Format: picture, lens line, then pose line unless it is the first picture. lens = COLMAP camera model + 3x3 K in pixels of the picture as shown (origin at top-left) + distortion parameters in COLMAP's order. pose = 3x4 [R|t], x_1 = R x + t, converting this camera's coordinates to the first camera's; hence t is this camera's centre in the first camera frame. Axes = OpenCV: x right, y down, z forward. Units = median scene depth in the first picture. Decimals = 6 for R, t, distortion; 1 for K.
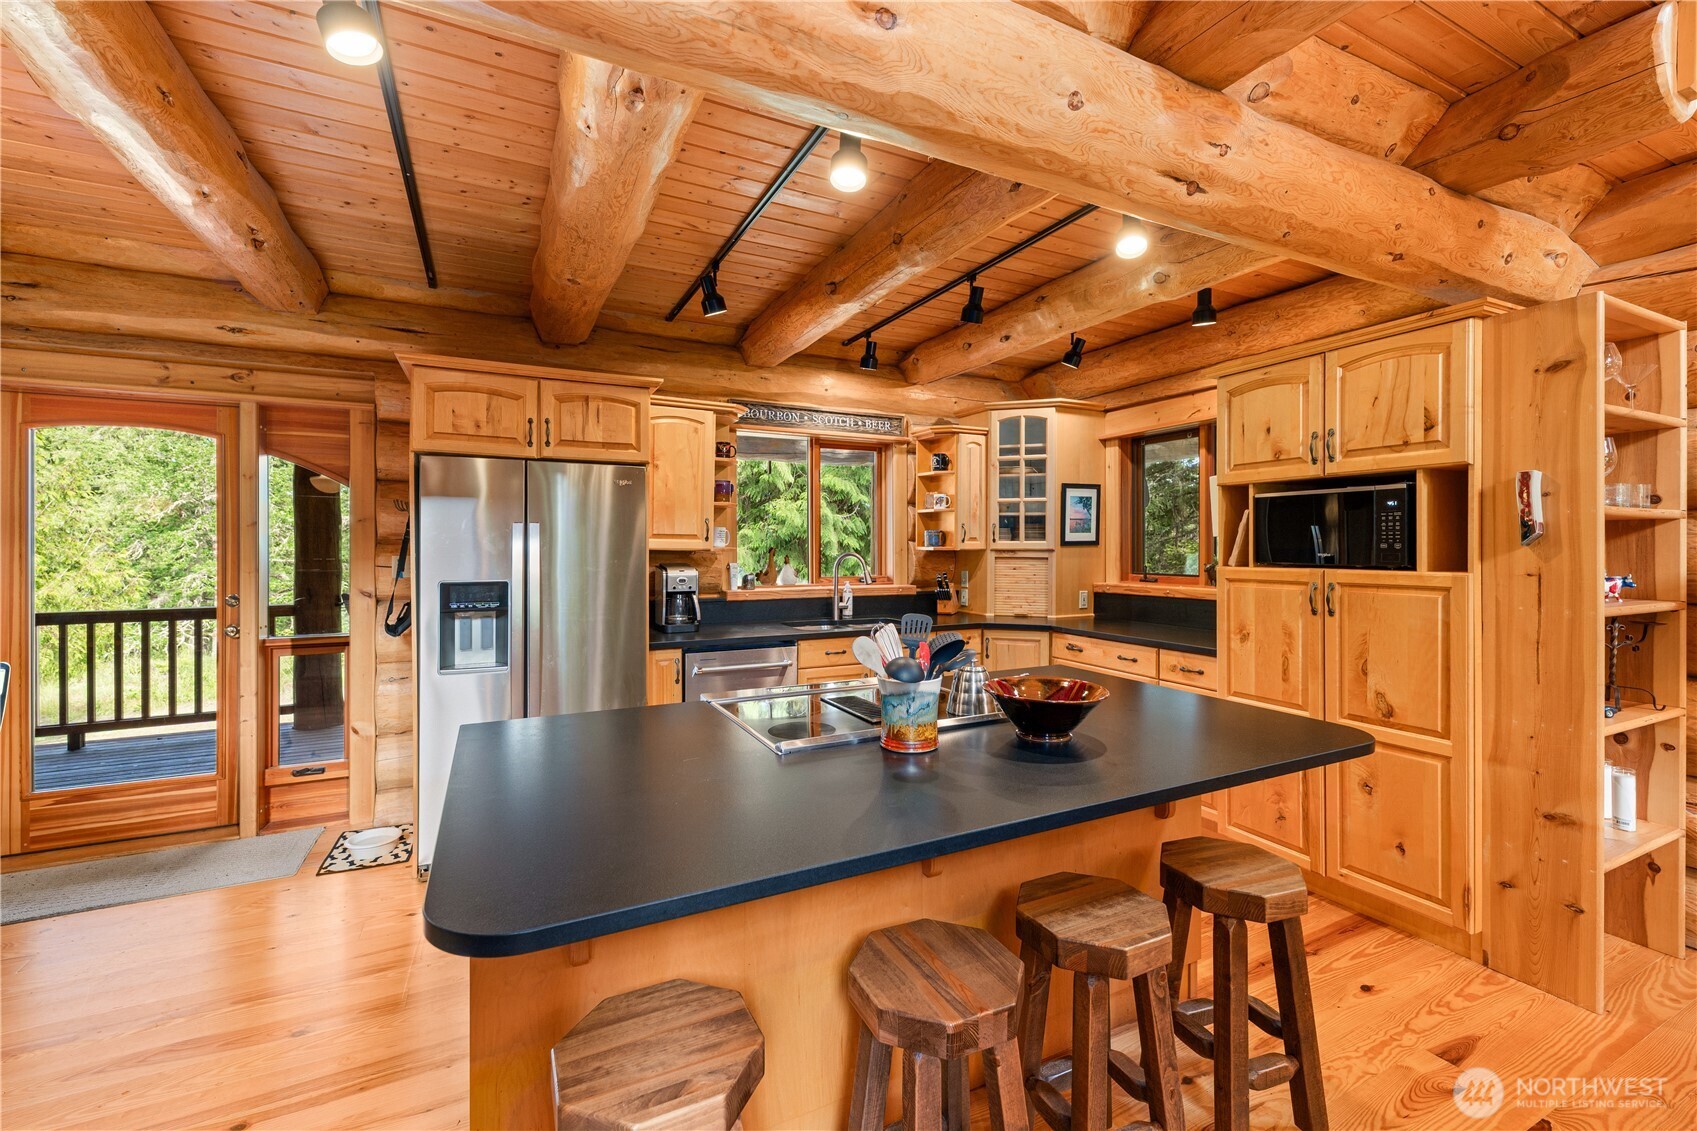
lens RADIAL K [[691.4, 0, 838.2], [0, 691.4, 550.0], [0, 0, 1]] dist [0.001767, -0.000914]
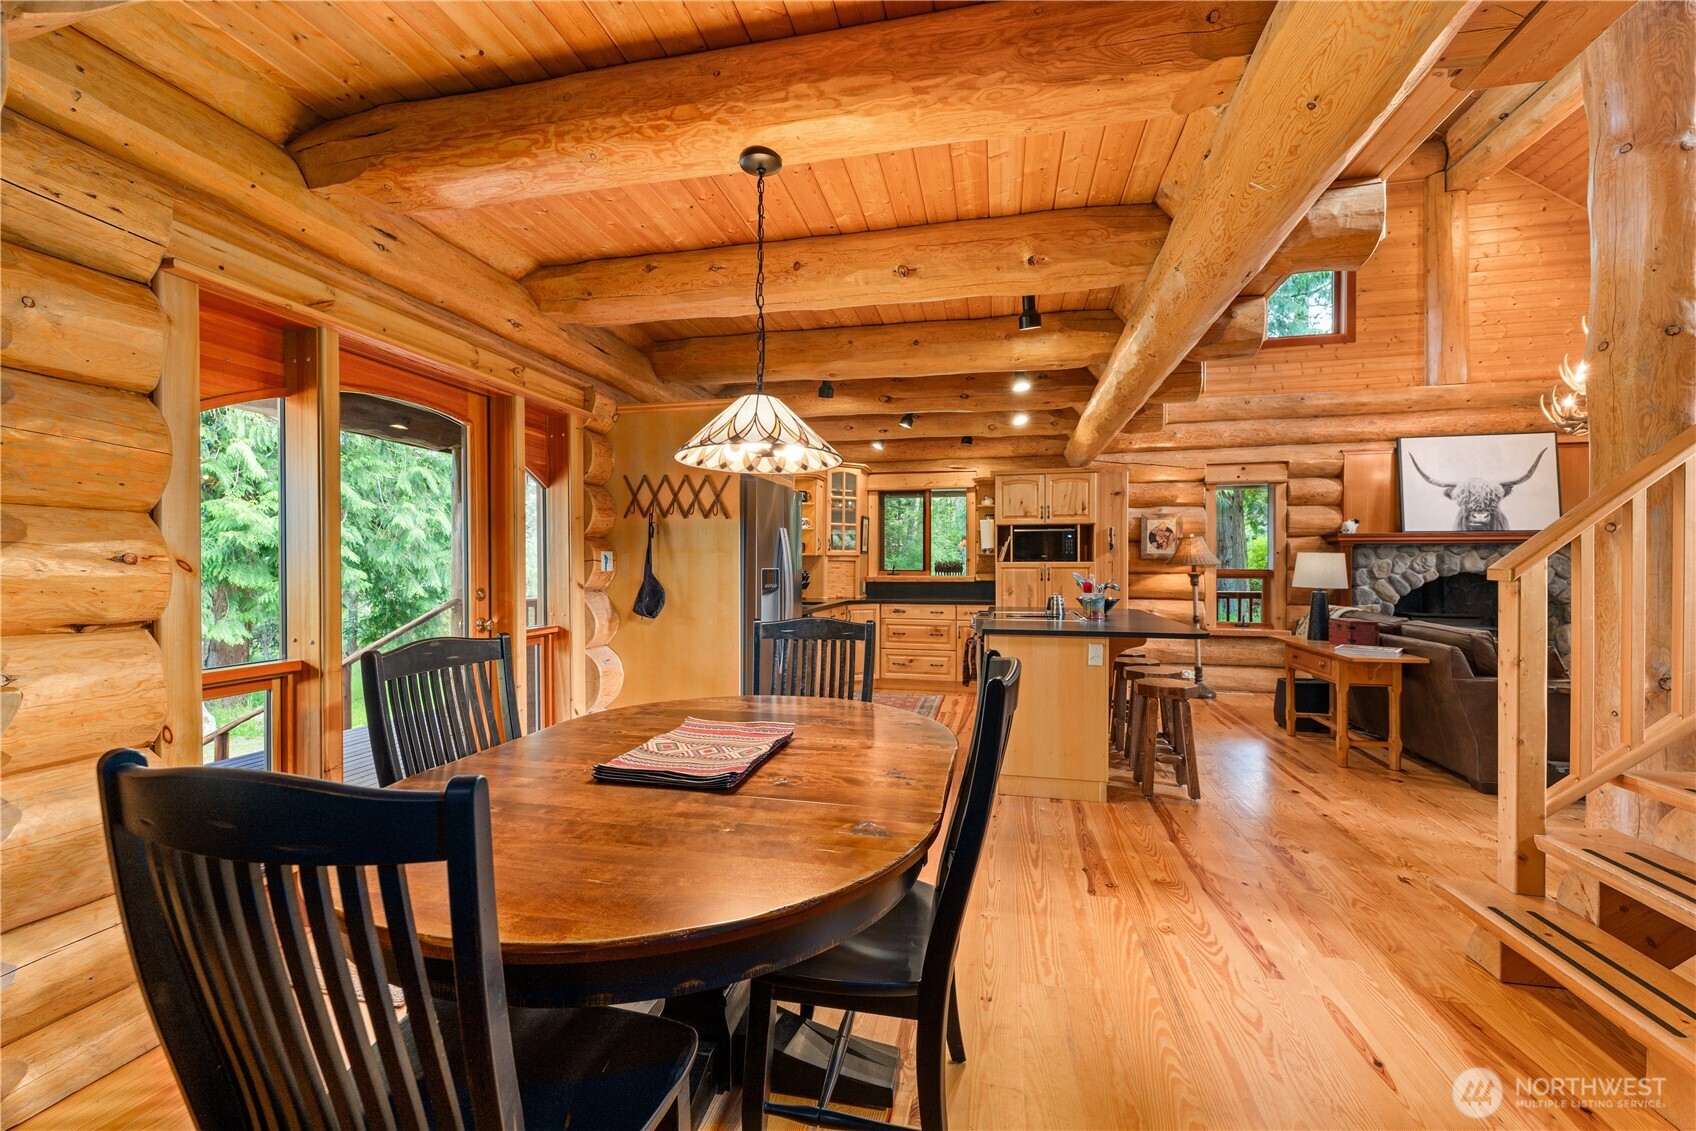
lens RADIAL K [[691.0, 0, 830.9], [0, 691.0, 562.2], [0, 0, 1]] dist [0.001767, -0.000914]
pose [[0.644525, 0.005947, 0.764560, -1.243352], [0.002225, 0.999951, -0.009654, 0.037756], [-0.764580, 0.007923, 0.644480, -0.000409]]
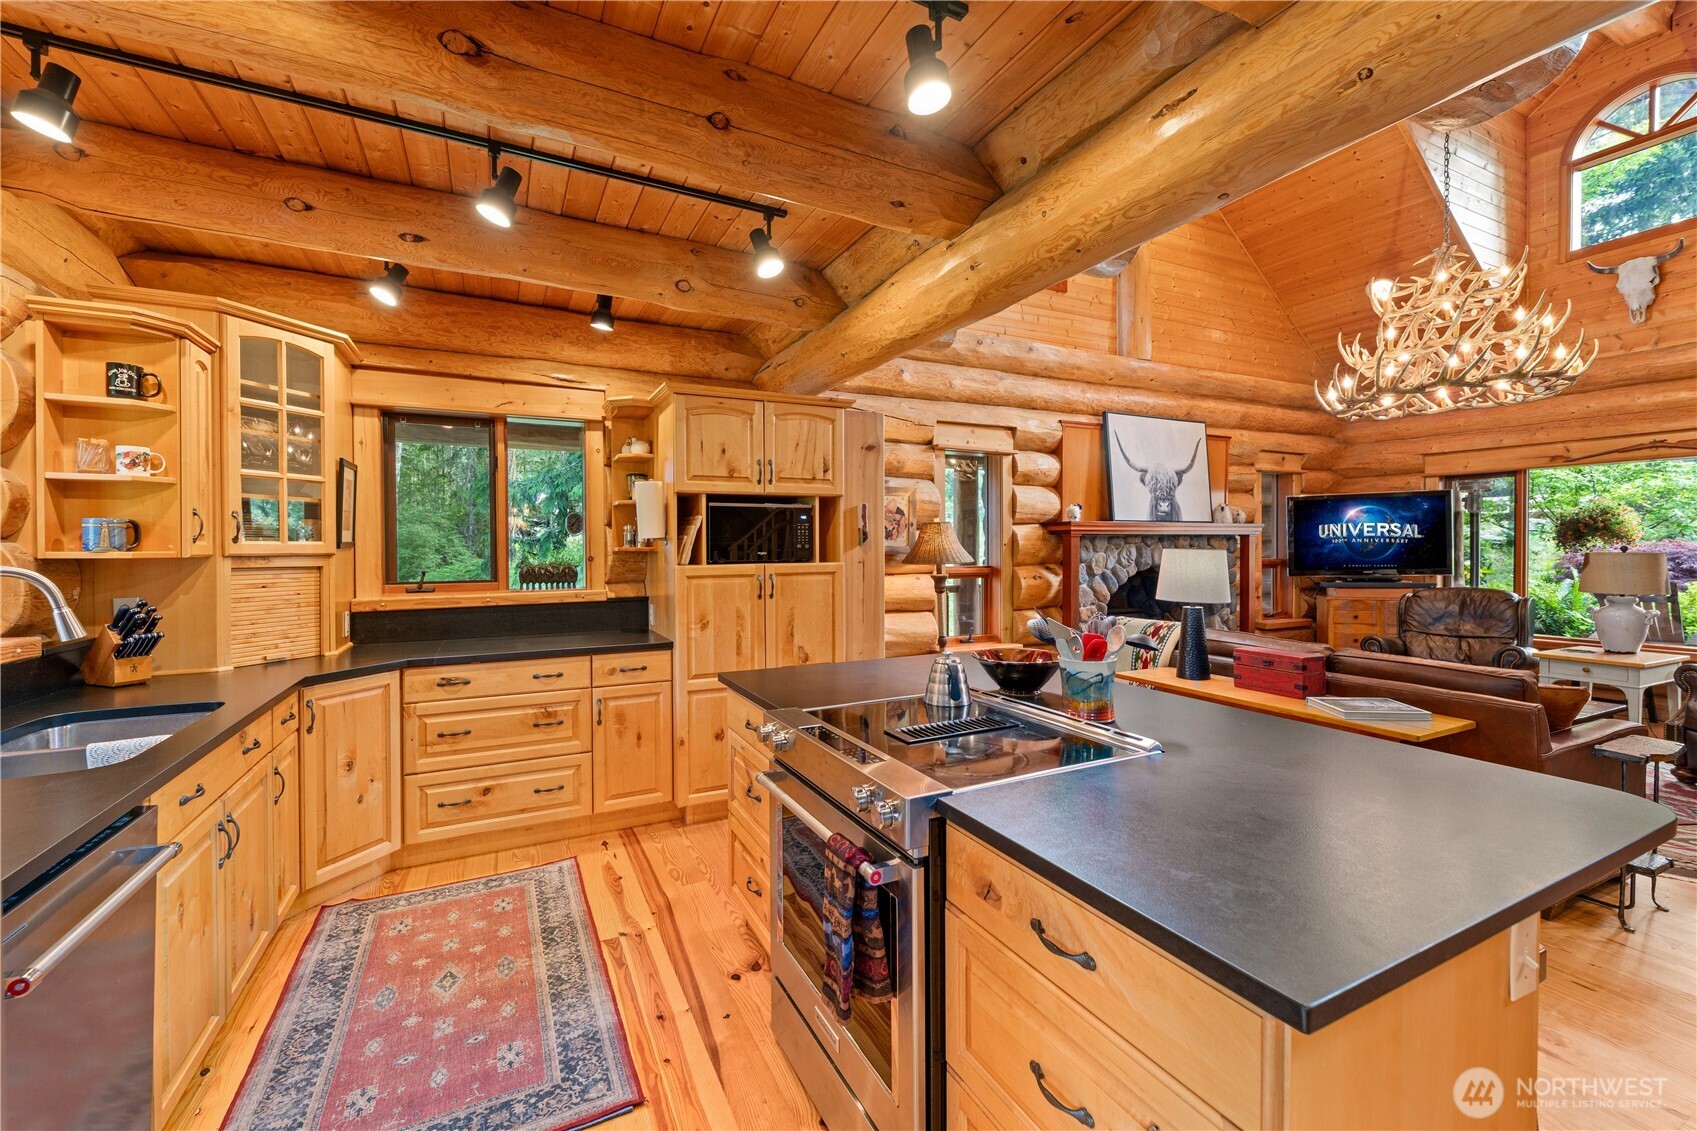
lens RADIAL K [[691.4, 0, 844.0], [0, 691.4, 555.4], [0, 0, 1]] dist [0.001767, -0.000914]
pose [[-0.007942, -0.009295, 0.999925, -0.471519], [0.014025, 0.999857, 0.009406, 0.001104], [-0.999870, 0.014099, -0.007810, 0.640298]]
